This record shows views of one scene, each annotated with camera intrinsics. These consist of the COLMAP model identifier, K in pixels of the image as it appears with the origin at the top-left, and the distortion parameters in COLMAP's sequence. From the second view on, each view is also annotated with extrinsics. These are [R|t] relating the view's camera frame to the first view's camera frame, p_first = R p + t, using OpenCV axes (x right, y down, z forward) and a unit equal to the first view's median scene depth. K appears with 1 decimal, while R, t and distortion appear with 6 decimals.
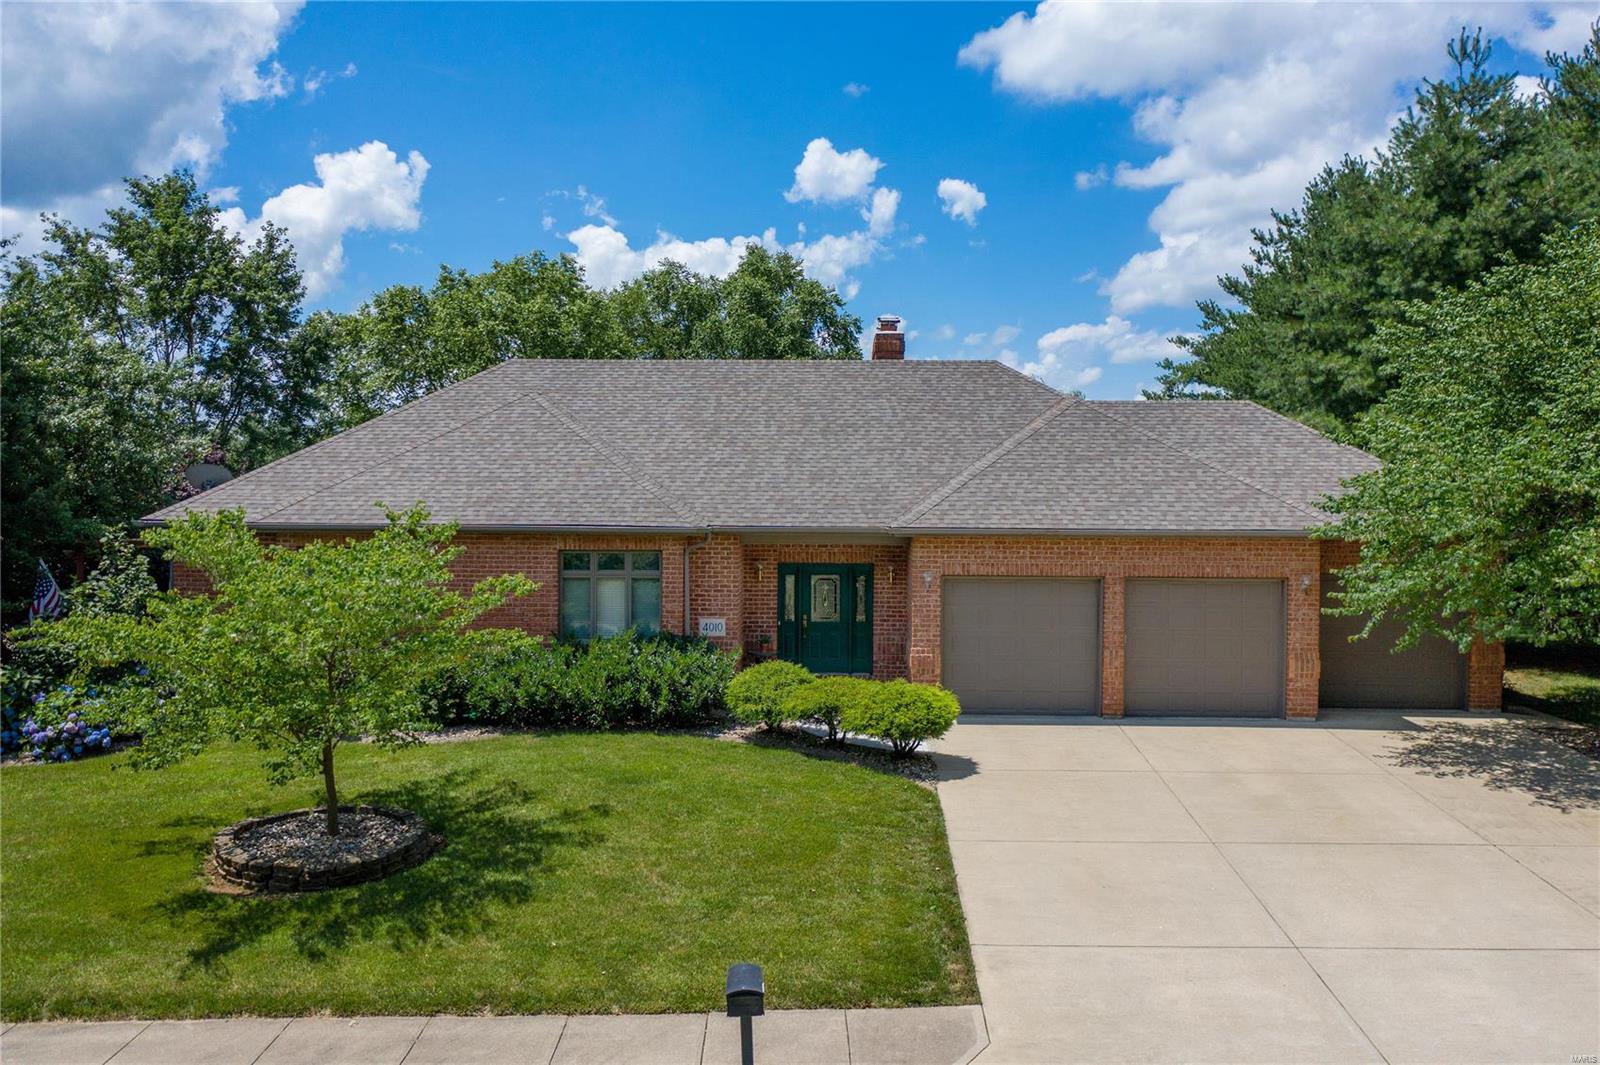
lens RADIAL K [[1270.0, 0, 802.0], [0, 1270.0, 523.0], [0, 0, 1]] dist [-0.004036, 0.003730]
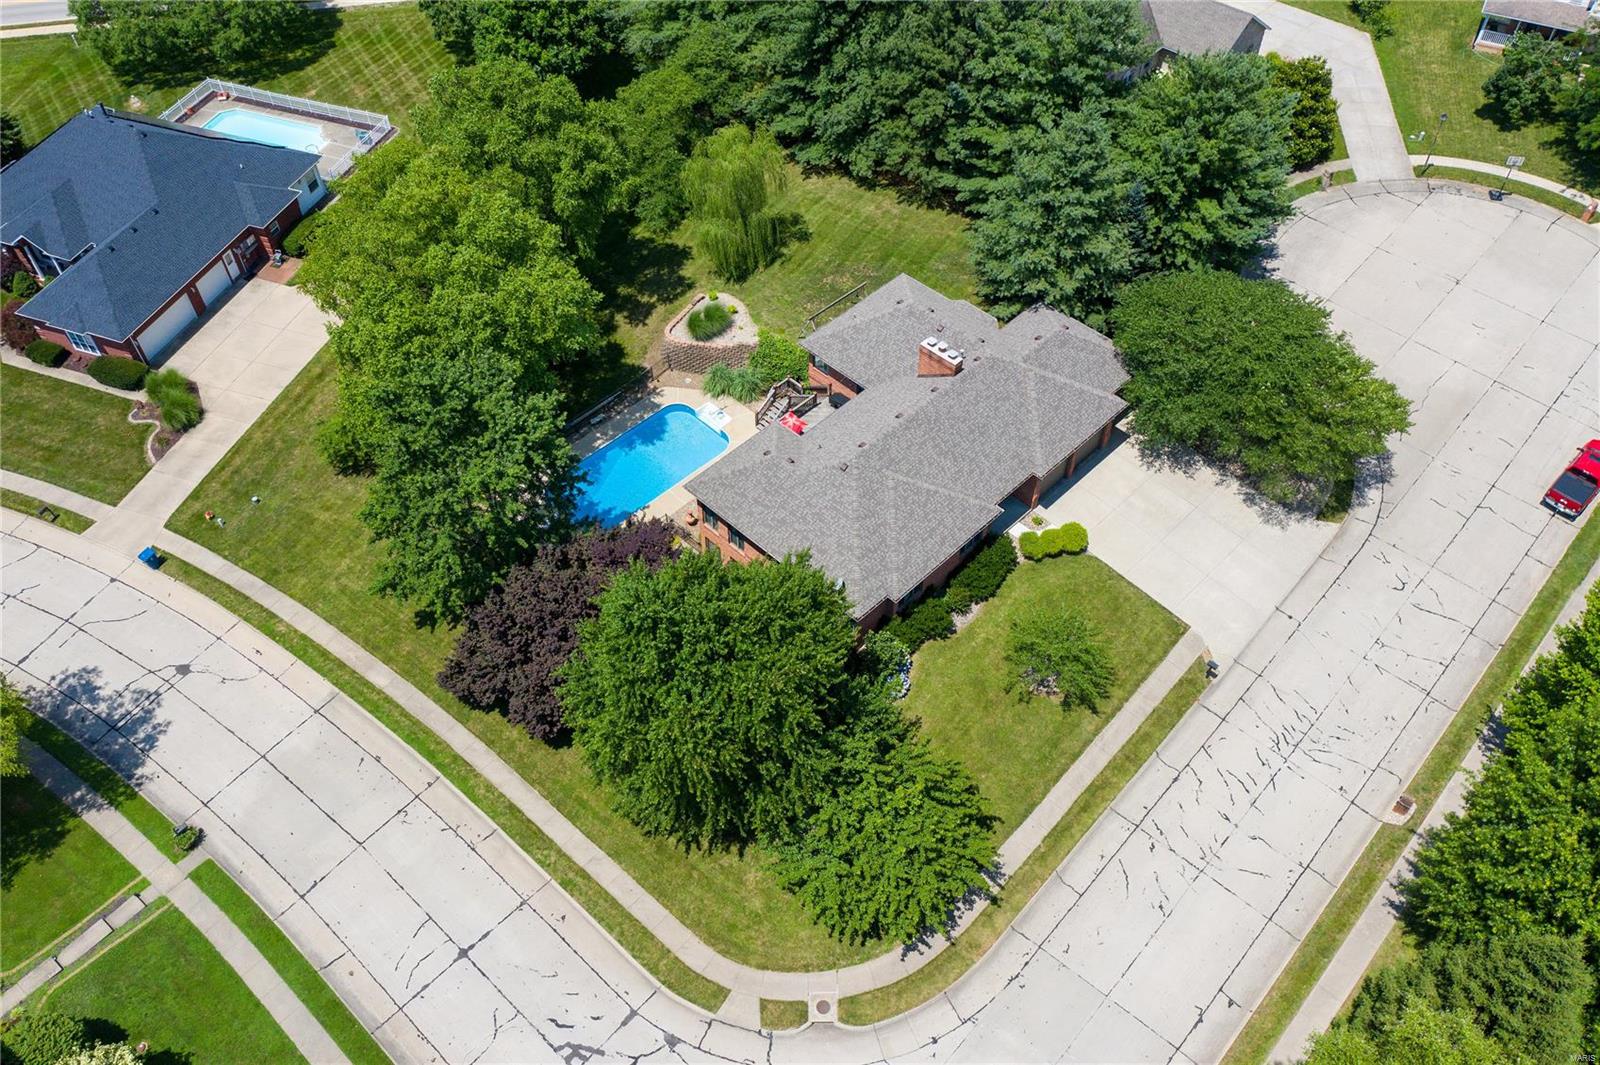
lens RADIAL K [[1270.0, 0, 792.0], [0, 1270.0, 526.4], [0, 0, 1]] dist [-0.004036, 0.003730]
pose [[0.681577, -0.564620, 0.465464, -2.833976], [0.037717, 0.662362, 0.748234, -3.458412], [-0.730774, -0.492423, 0.472746, -0.096970]]
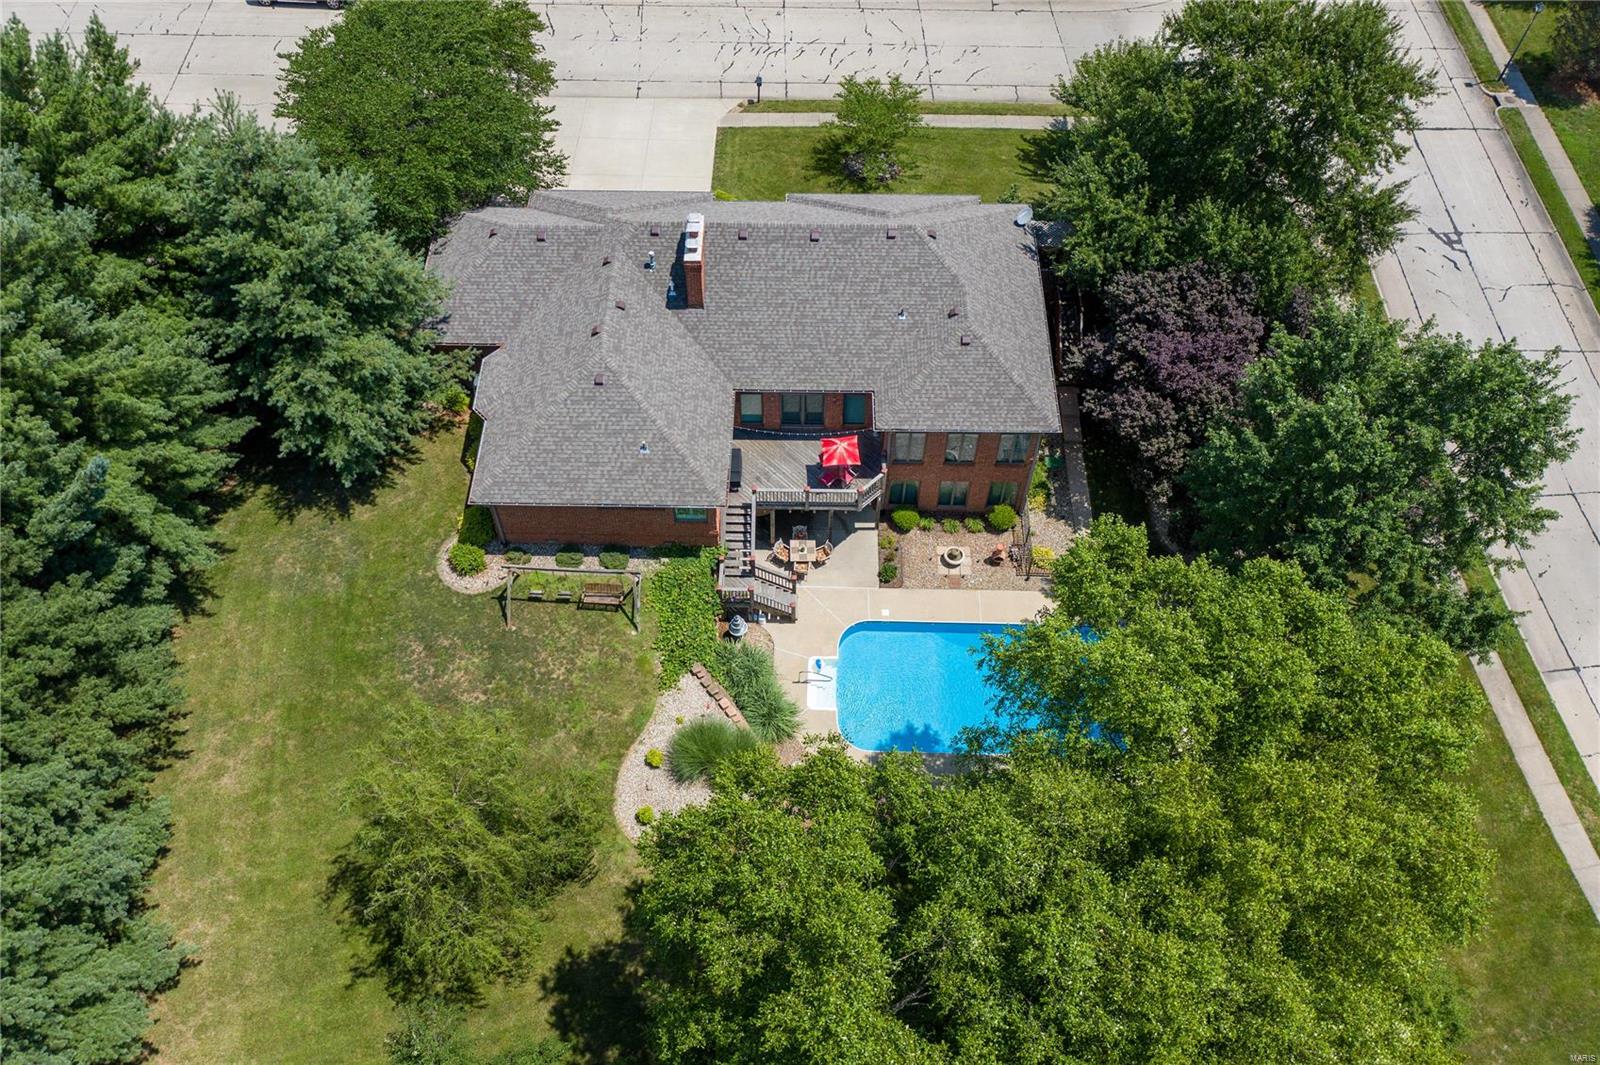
lens RADIAL K [[1270.0, 0, 801.5], [0, 1270.0, 533.5], [0, 0, 1]] dist [-0.004036, 0.003730]
pose [[-0.999600, 0.010044, -0.026432, -0.045372], [-0.016490, 0.552303, 0.833480, -2.661865], [0.022970, 0.833583, -0.551917, 4.574792]]
